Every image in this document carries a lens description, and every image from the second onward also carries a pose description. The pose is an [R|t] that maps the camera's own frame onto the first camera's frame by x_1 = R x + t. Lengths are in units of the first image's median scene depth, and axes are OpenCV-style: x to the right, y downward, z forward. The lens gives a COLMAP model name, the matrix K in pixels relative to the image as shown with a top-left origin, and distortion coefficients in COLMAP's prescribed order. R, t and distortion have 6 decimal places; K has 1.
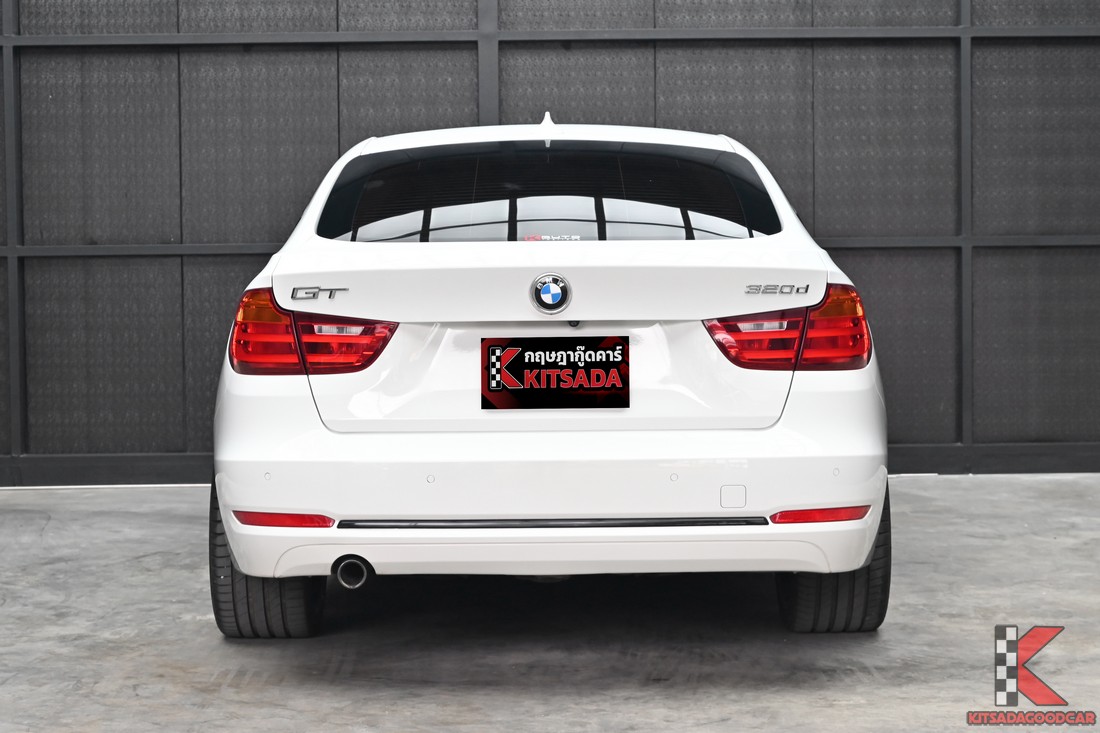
lens RADIAL K [[2370.2, 0, 550.0], [0, 2370.2, 366.5], [0, 0, 1]] dist [-0.022204, -0.069449]
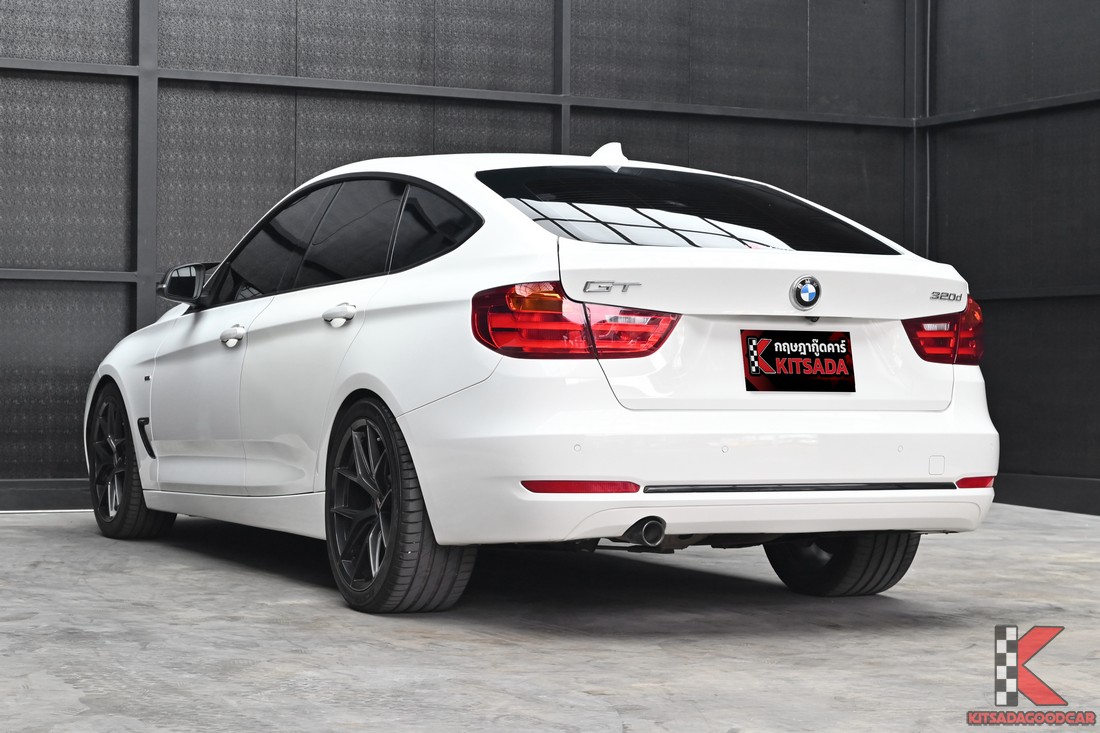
lens RADIAL K [[2370.2, 0, 550.0], [0, 2370.2, 366.5], [0, 0, 1]] dist [-0.022204, -0.069449]
pose [[0.905633, 0.022190, 0.423482, -0.477718], [-0.007611, 0.999320, -0.036086, 0.038315], [-0.423994, 0.029458, 0.905186, -0.005260]]
